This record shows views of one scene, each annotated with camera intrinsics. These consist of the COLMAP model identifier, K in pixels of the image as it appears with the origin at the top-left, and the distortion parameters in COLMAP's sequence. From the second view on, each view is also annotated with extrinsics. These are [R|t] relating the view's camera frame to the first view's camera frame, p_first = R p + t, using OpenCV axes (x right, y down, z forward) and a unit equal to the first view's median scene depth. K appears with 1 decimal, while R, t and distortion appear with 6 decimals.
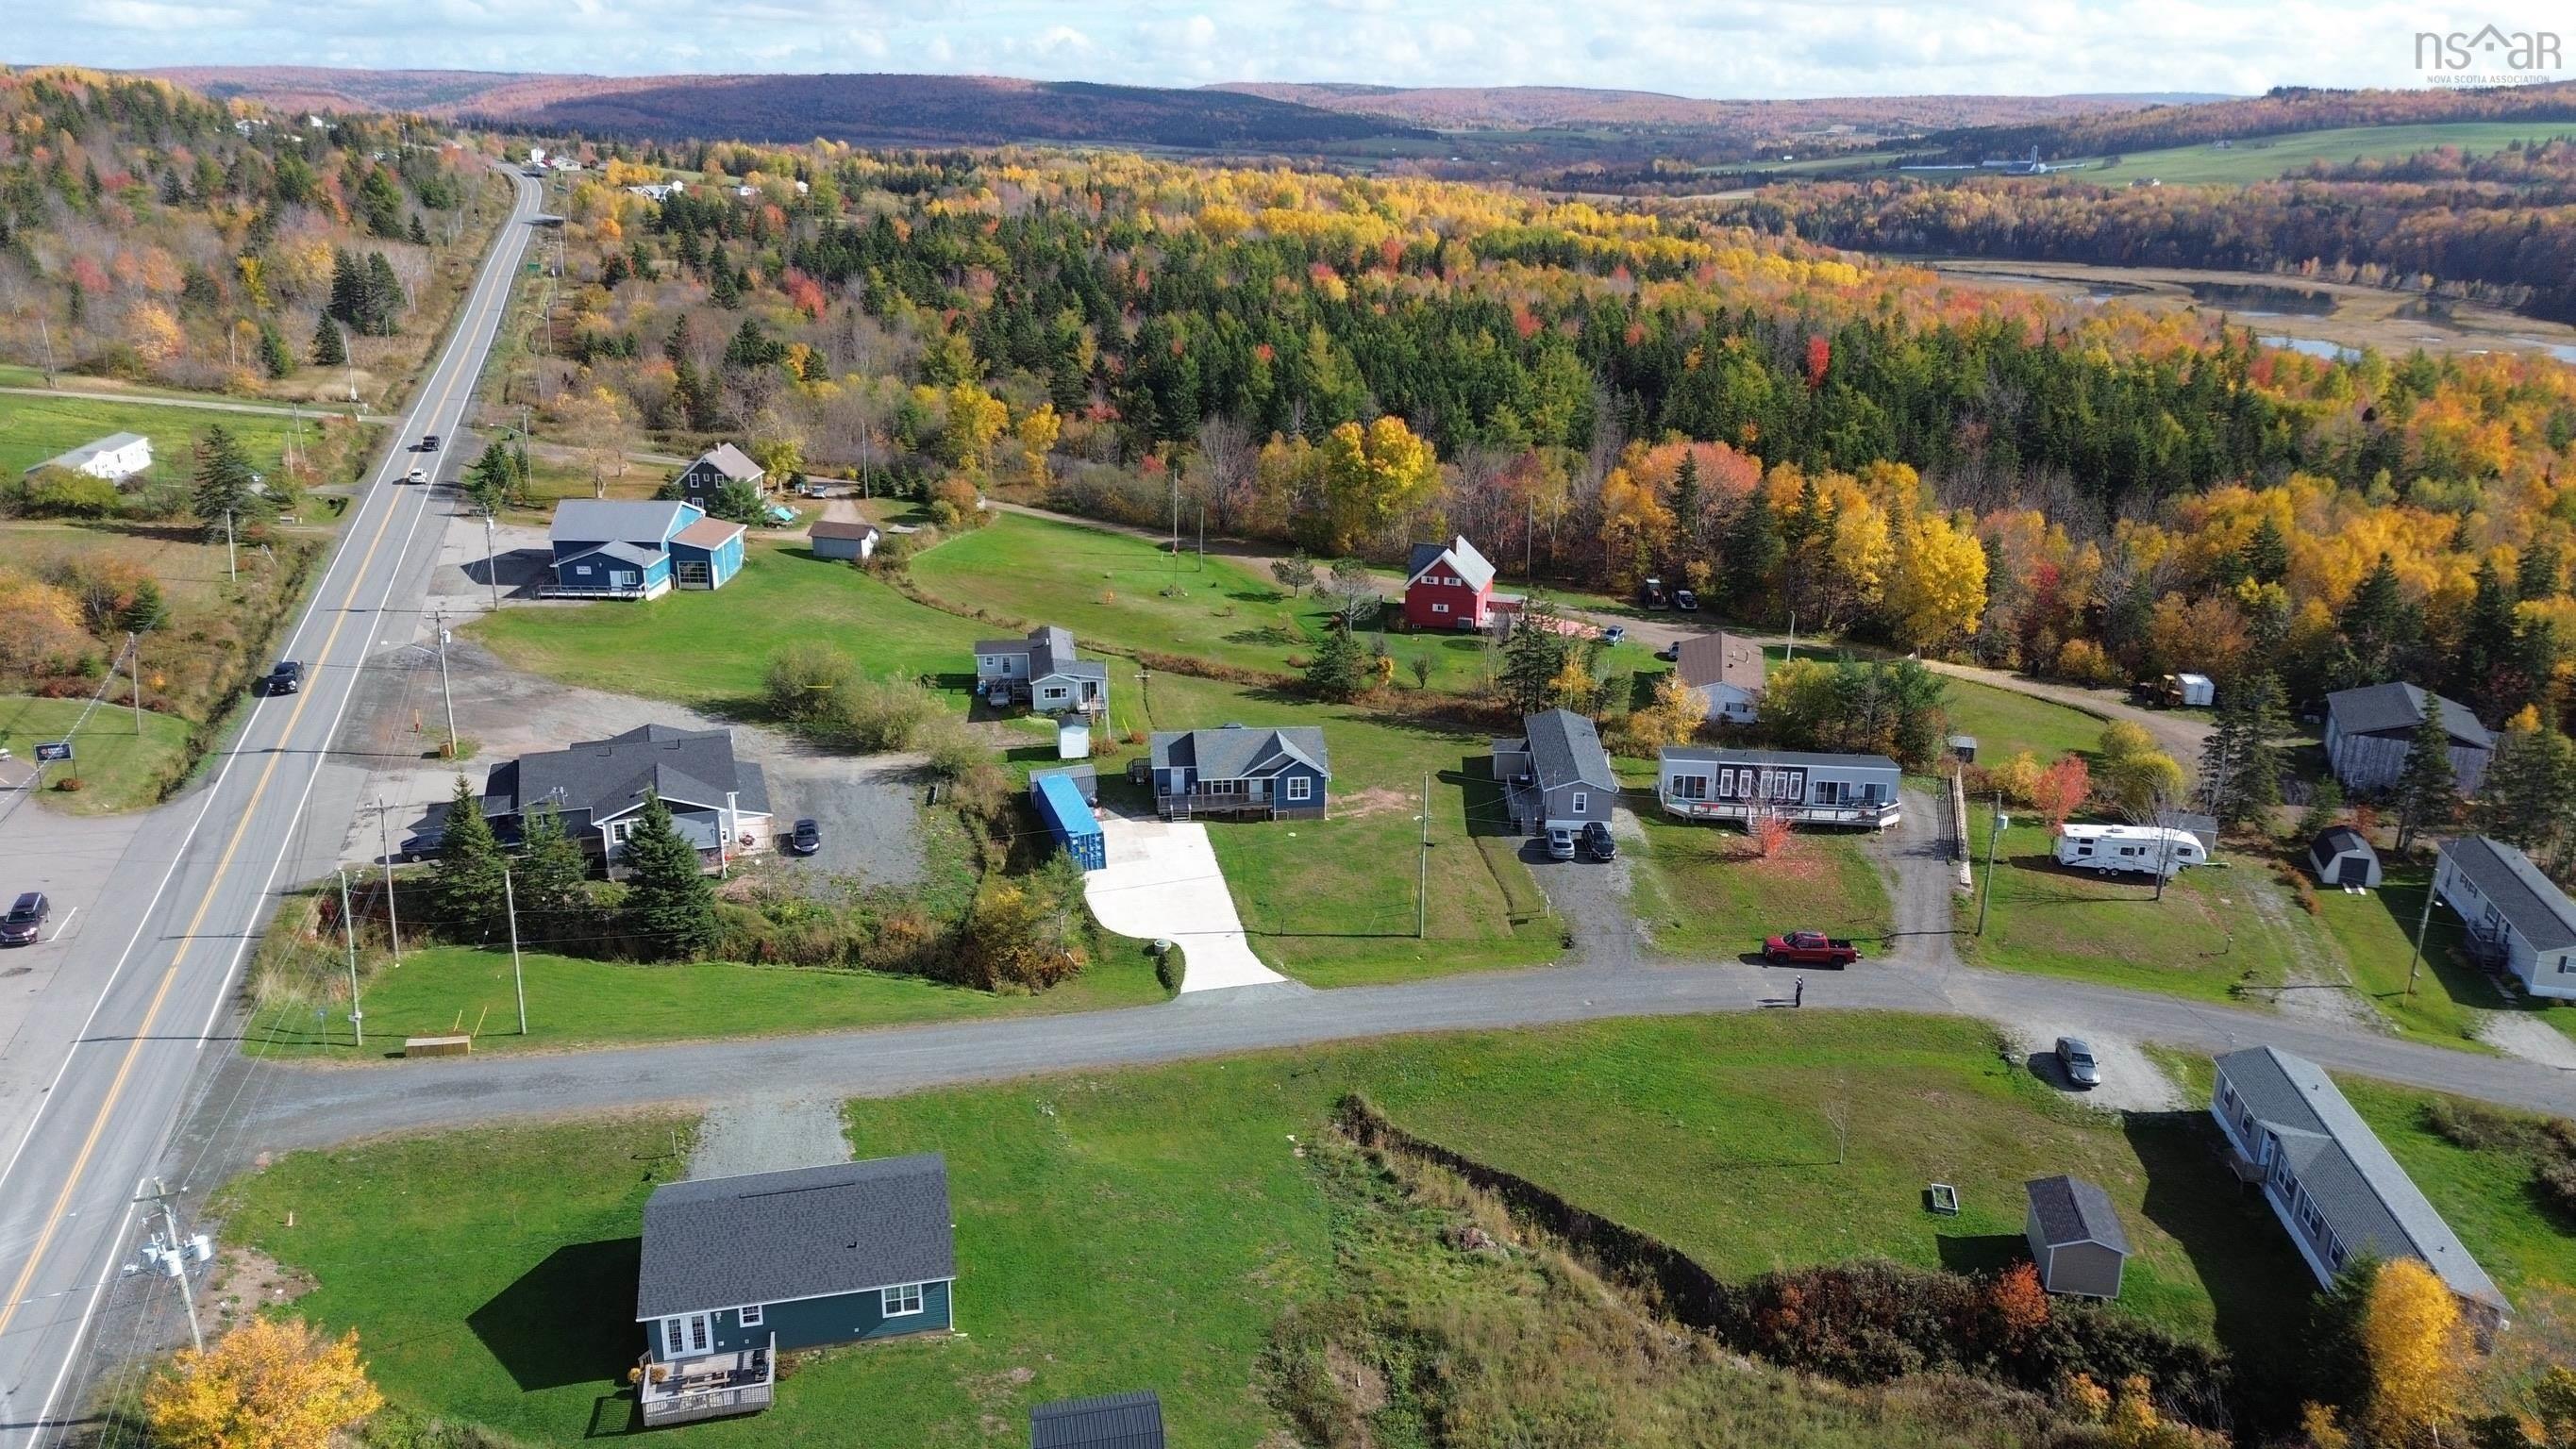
lens RADIAL K [[1809.1, 0, 1285.2], [0, 1809.1, 724.6], [0, 0, 1]] dist [0.080853, -0.089092]
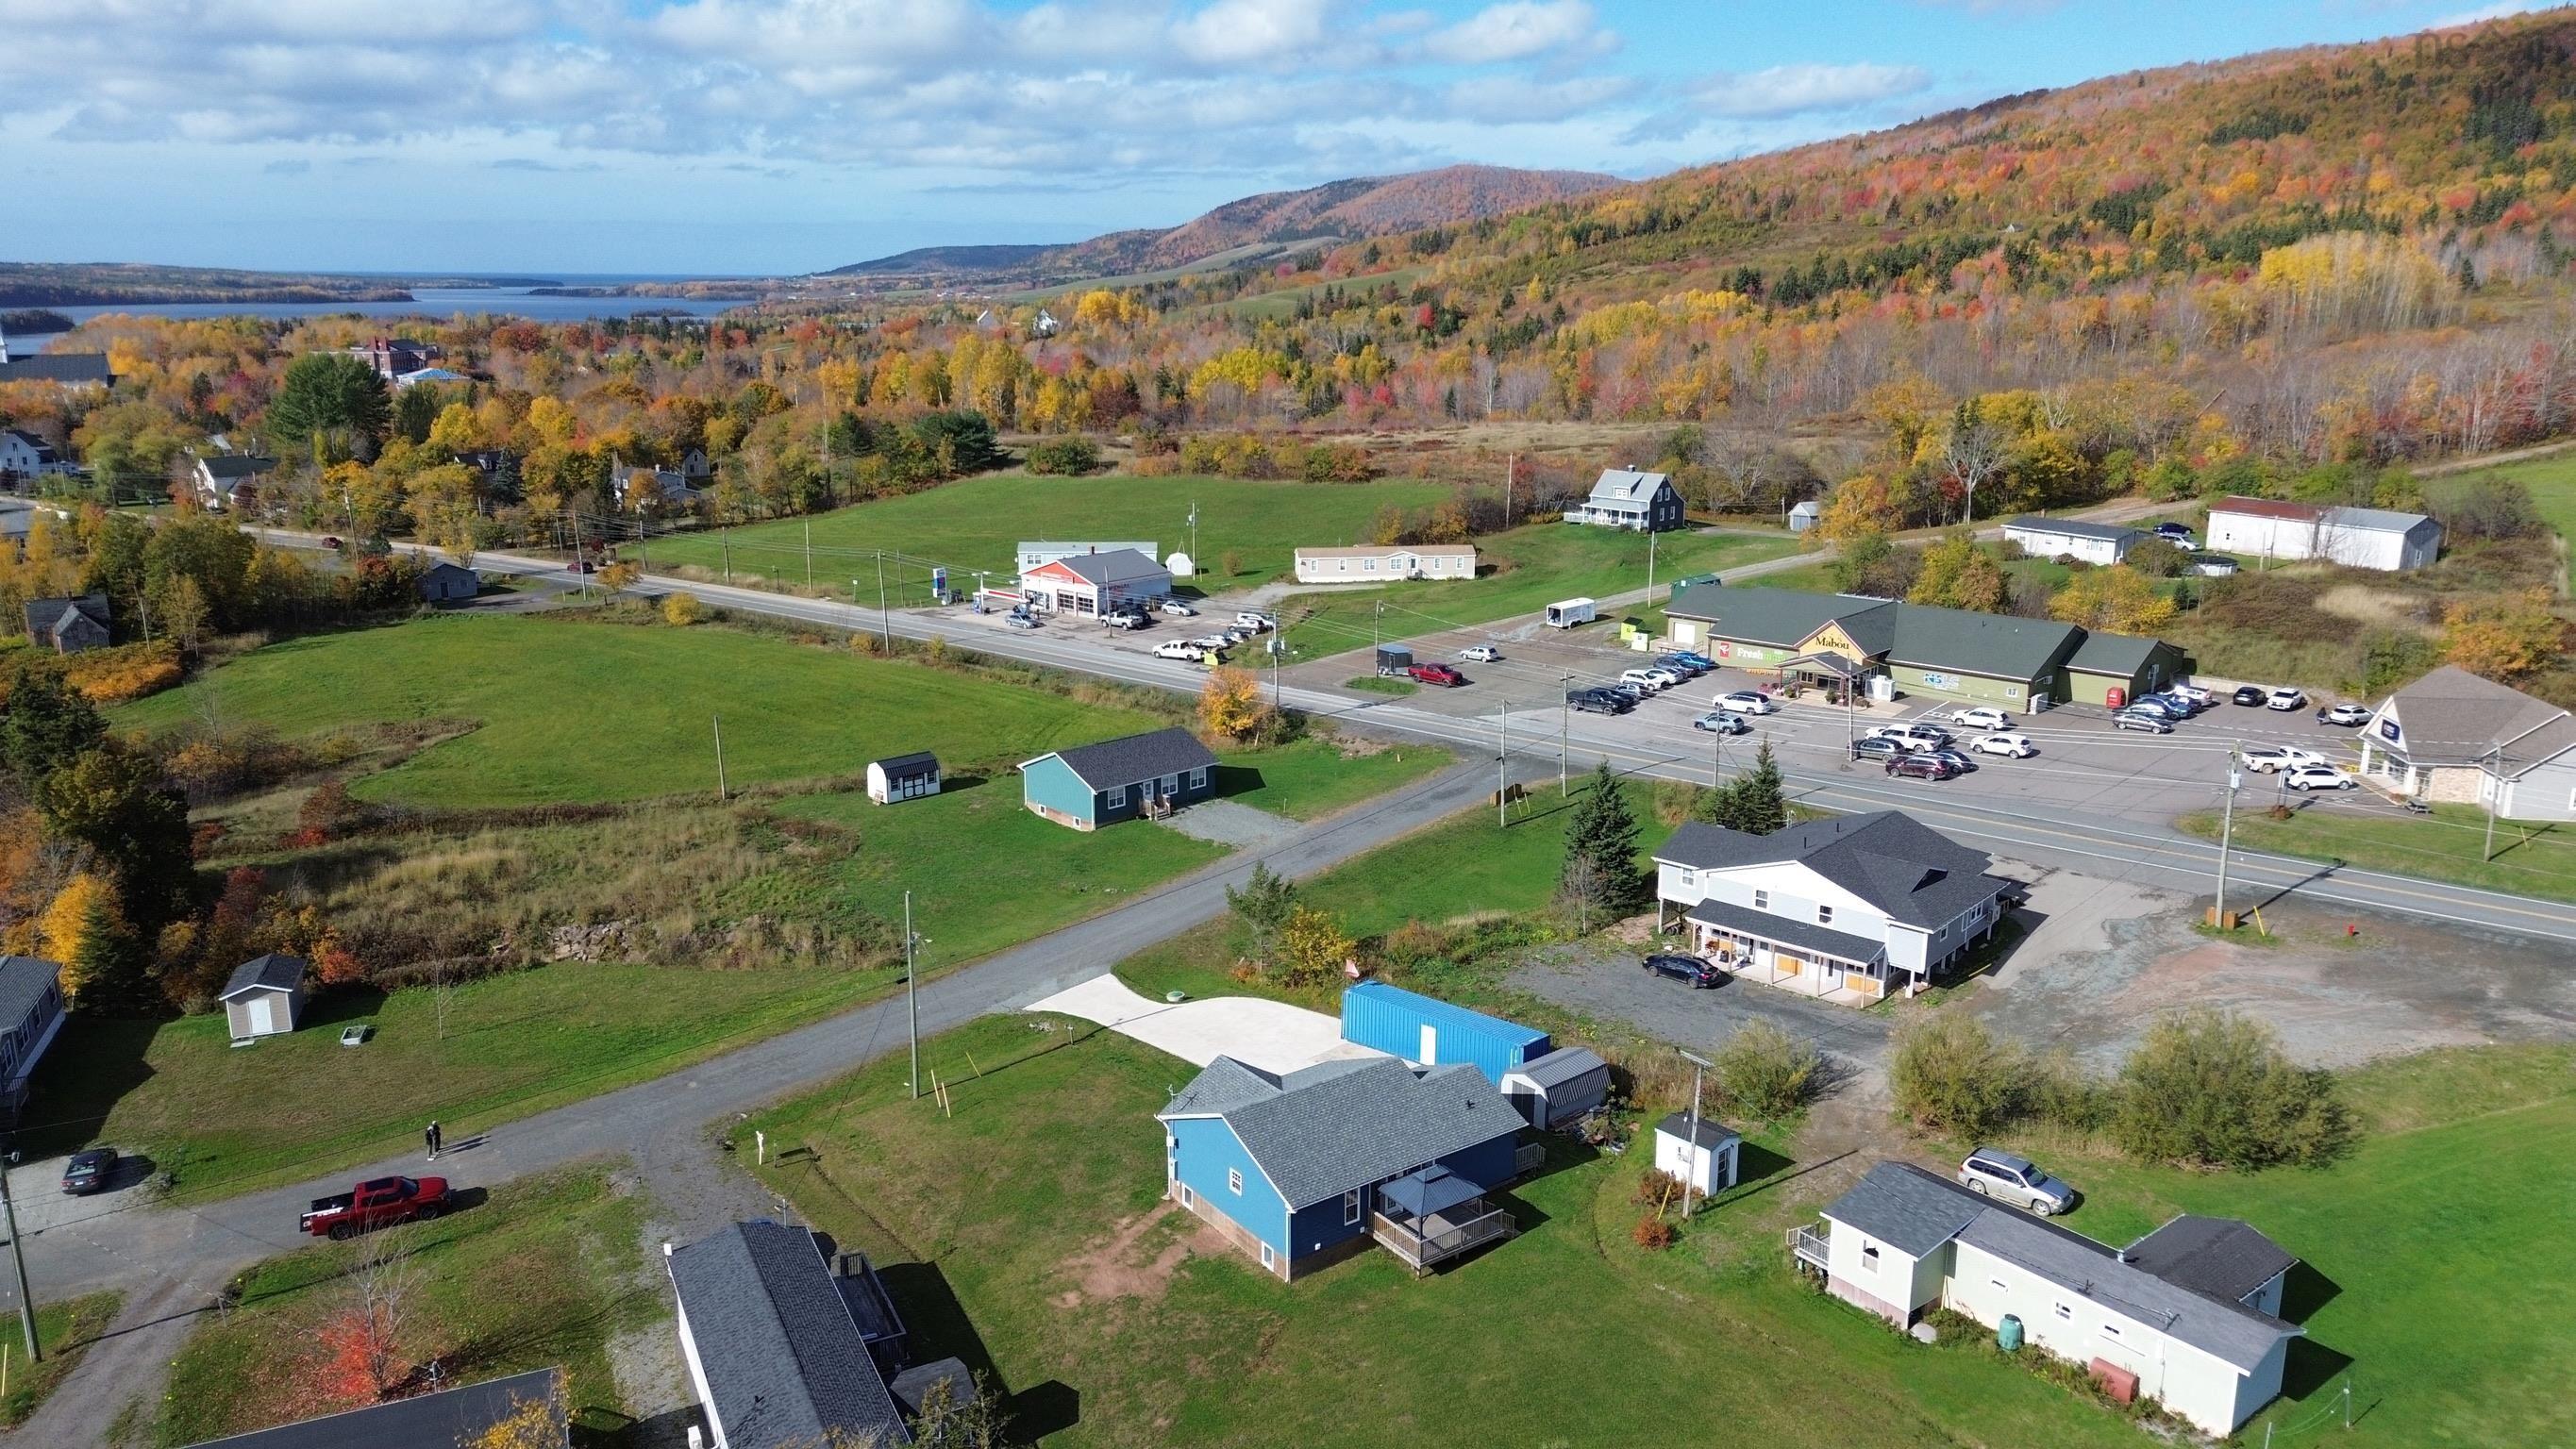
lens RADIAL K [[1809.1, 0, 1285.0], [0, 1809.1, 728.4], [0, 0, 1]] dist [0.080853, -0.089092]
pose [[-0.870565, 0.109369, -0.479745, 0.172661], [-0.161373, 0.857601, 0.488344, -0.252435], [0.464840, 0.502553, -0.728948, 0.906577]]
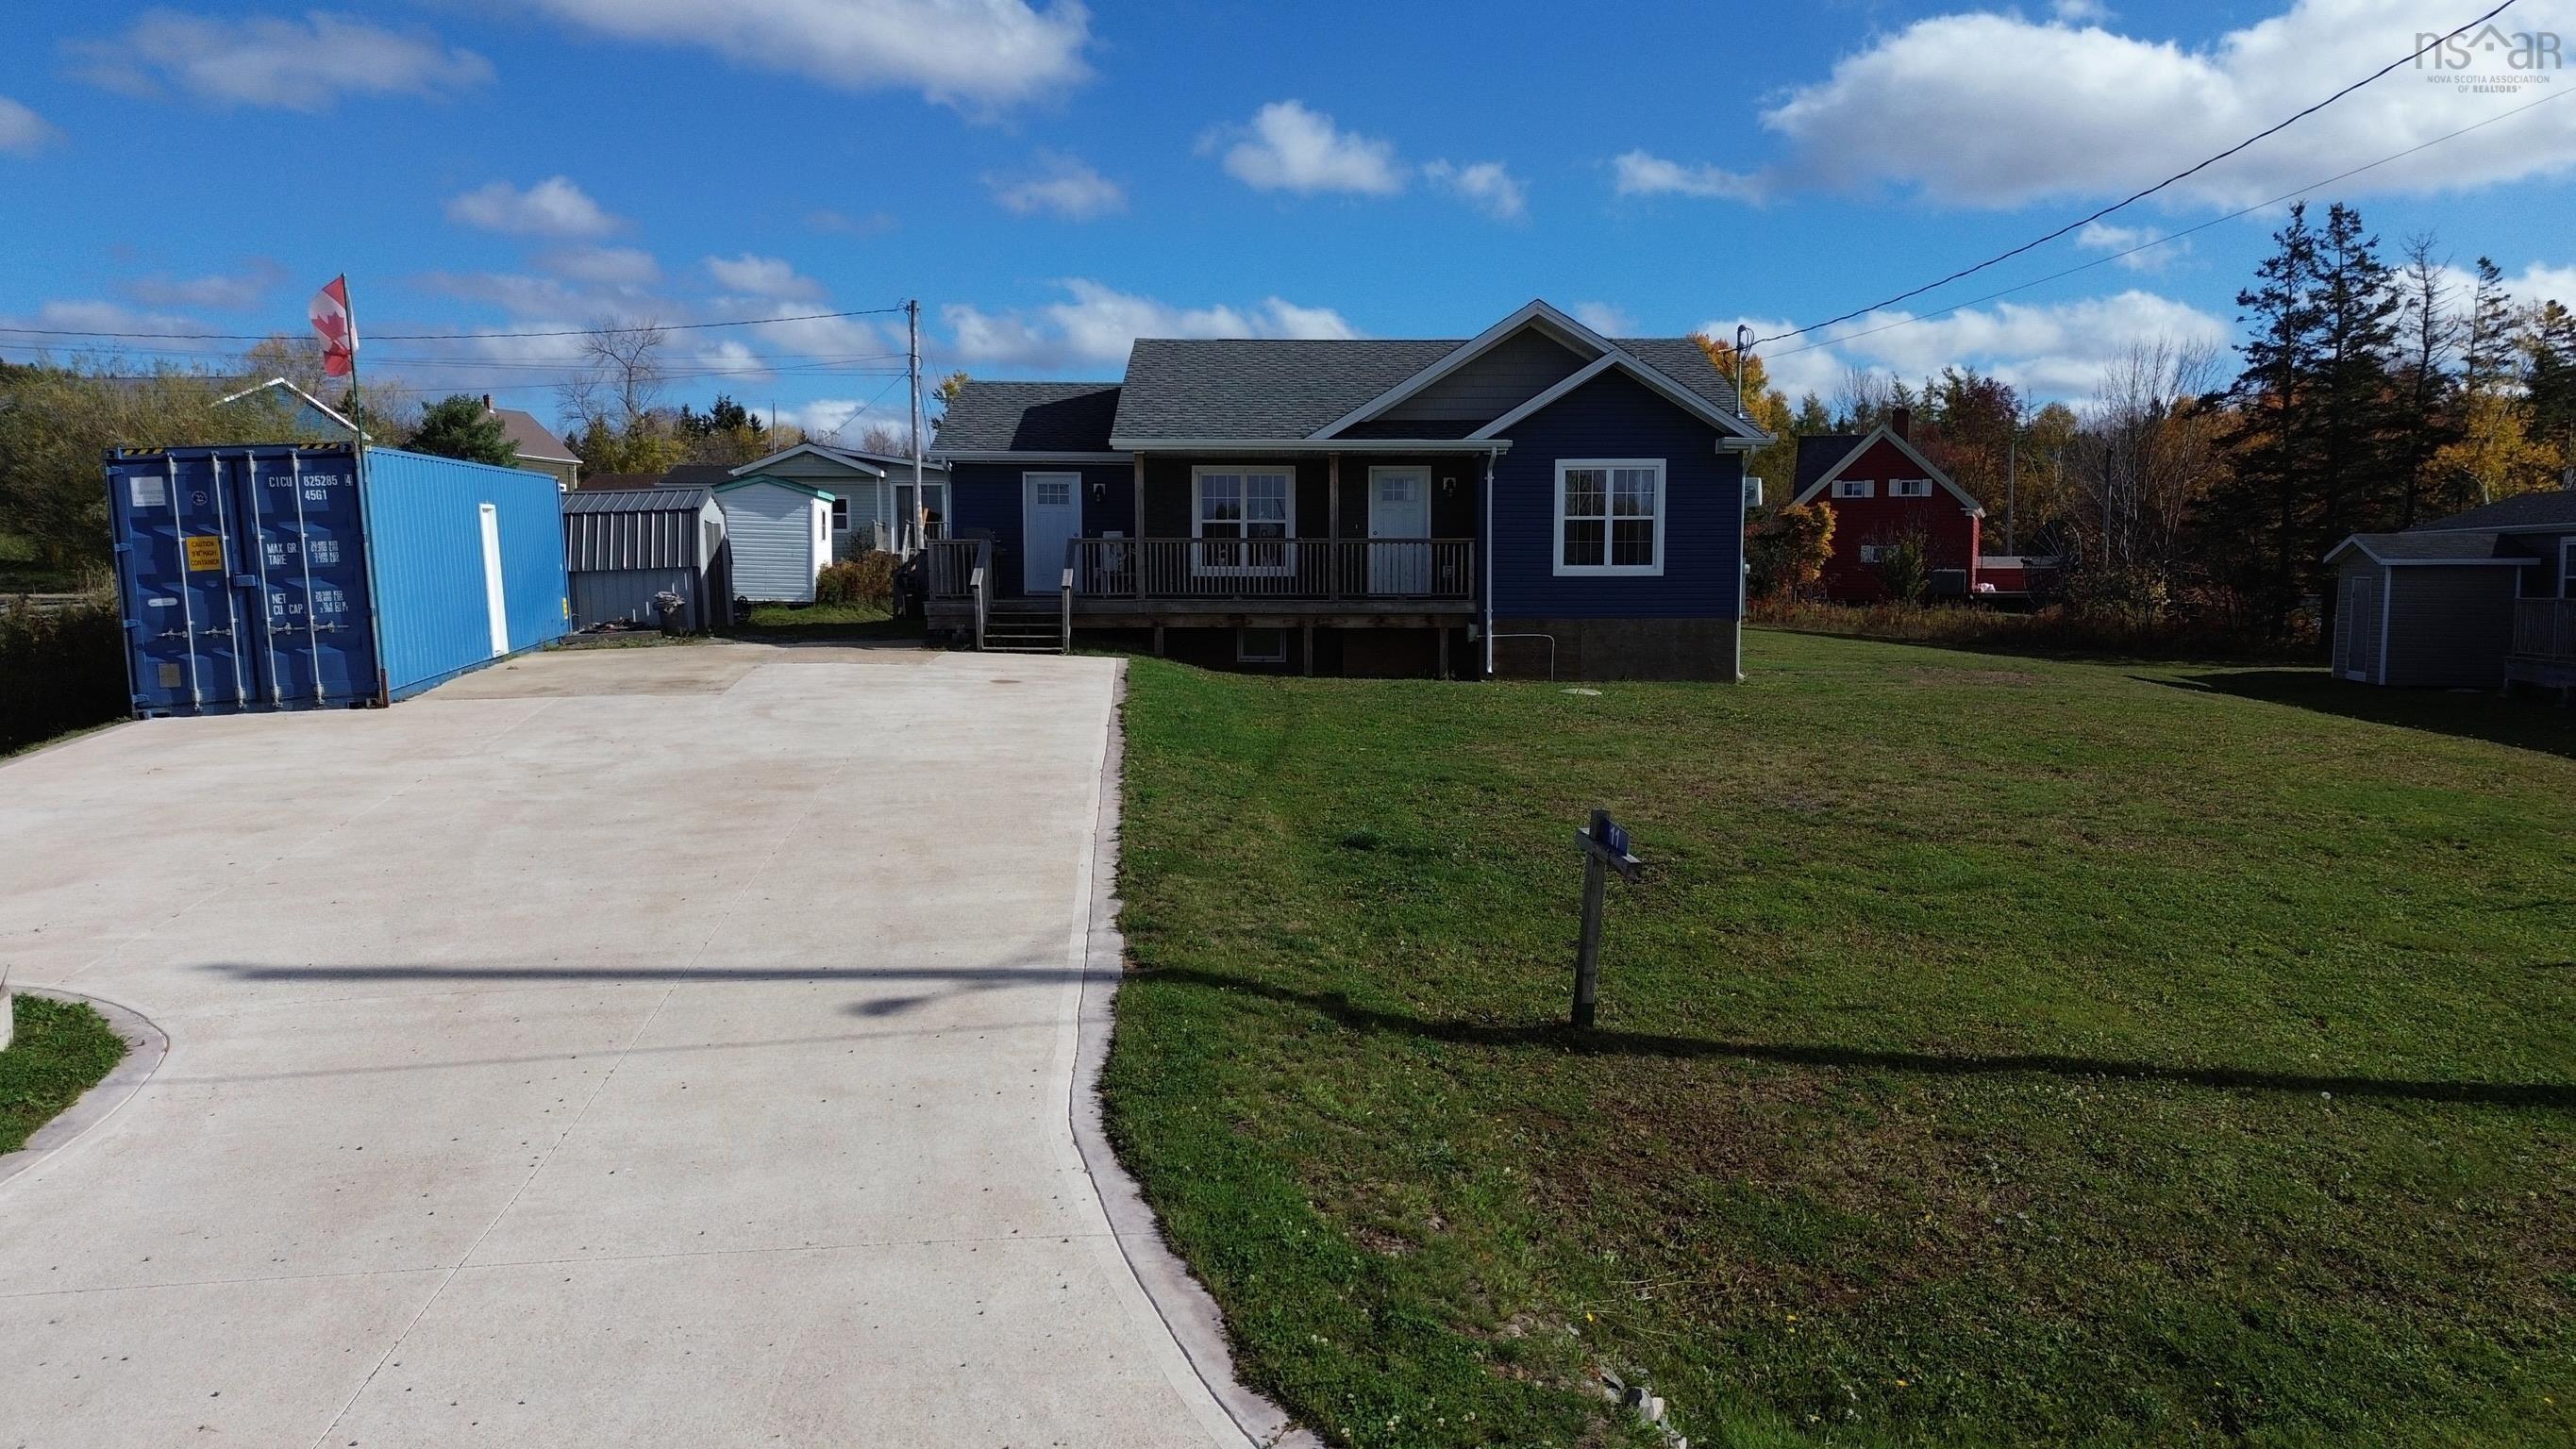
lens RADIAL K [[1809.1, 0, 1298.9], [0, 1809.1, 725.5], [0, 0, 1]] dist [0.080853, -0.089092]
pose [[0.994196, 0.005464, -0.107450, -0.003416], [-0.029955, 0.973276, -0.227676, 0.069203], [0.103334, 0.229573, 0.967790, 0.521076]]
